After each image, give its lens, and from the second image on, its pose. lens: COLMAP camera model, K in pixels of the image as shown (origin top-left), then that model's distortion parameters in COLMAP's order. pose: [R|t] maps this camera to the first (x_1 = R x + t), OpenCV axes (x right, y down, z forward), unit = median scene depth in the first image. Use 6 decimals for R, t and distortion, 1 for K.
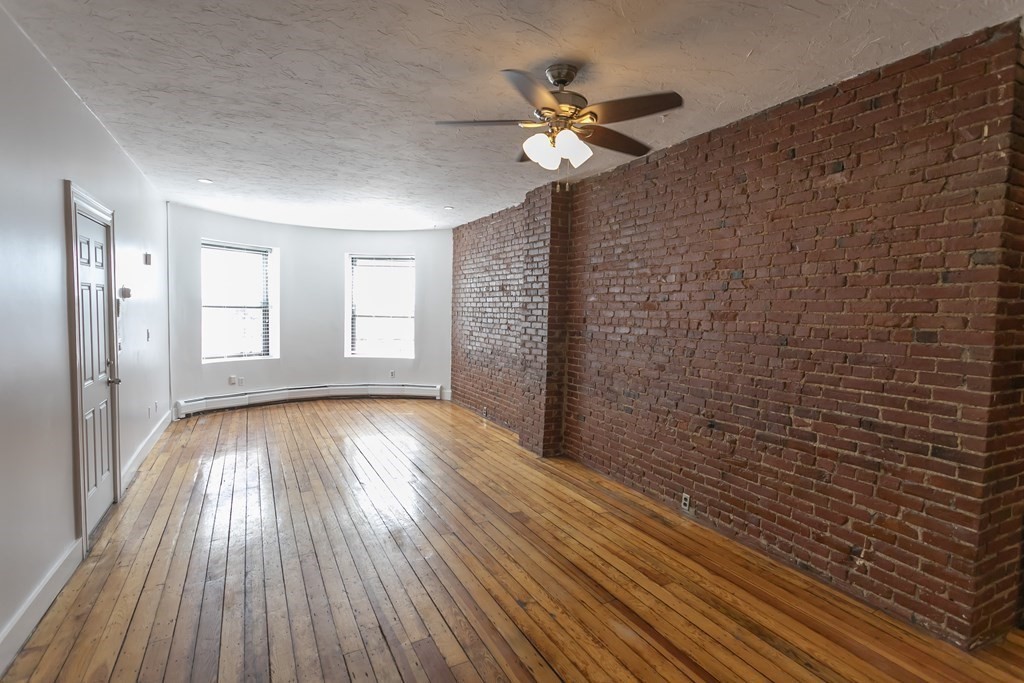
lens RADIAL K [[513.8, 0, 531.2], [0, 513.8, 340.9], [0, 0, 1]] dist [0.000953, 0.002212]
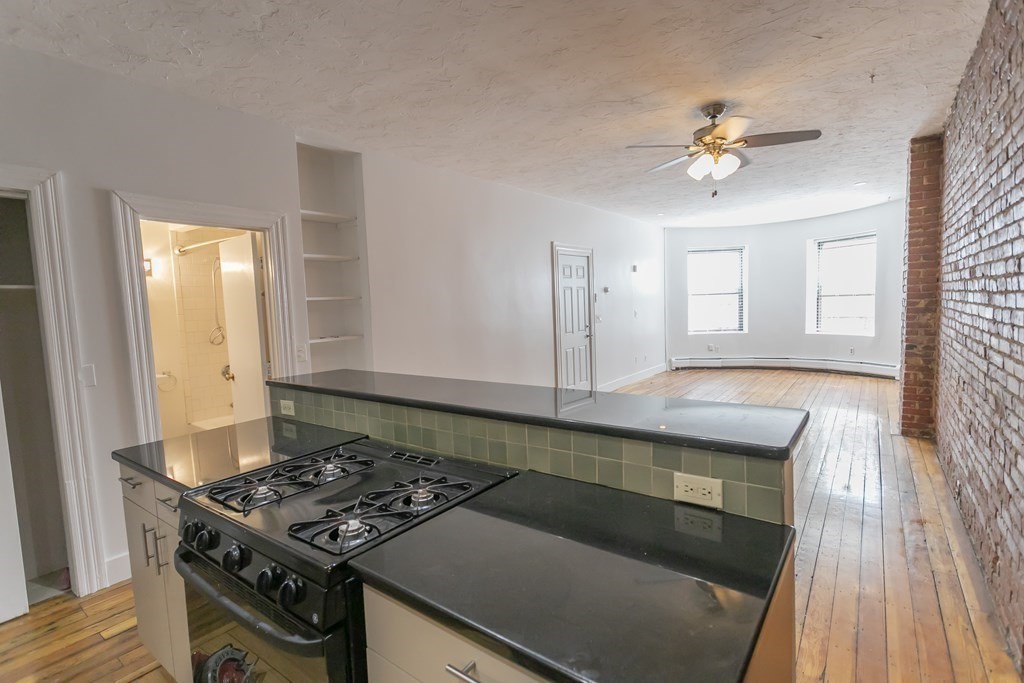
lens RADIAL K [[481.0, 0, 512.0], [0, 481.0, 341.5], [0, 0, 1]] dist [-0.002410, 0.001276]
pose [[0.409774, 0.033515, -0.911571, 0.530329], [-0.007273, 0.999413, 0.033475, 0.029894], [0.912158, -0.007088, 0.409777, -0.013535]]
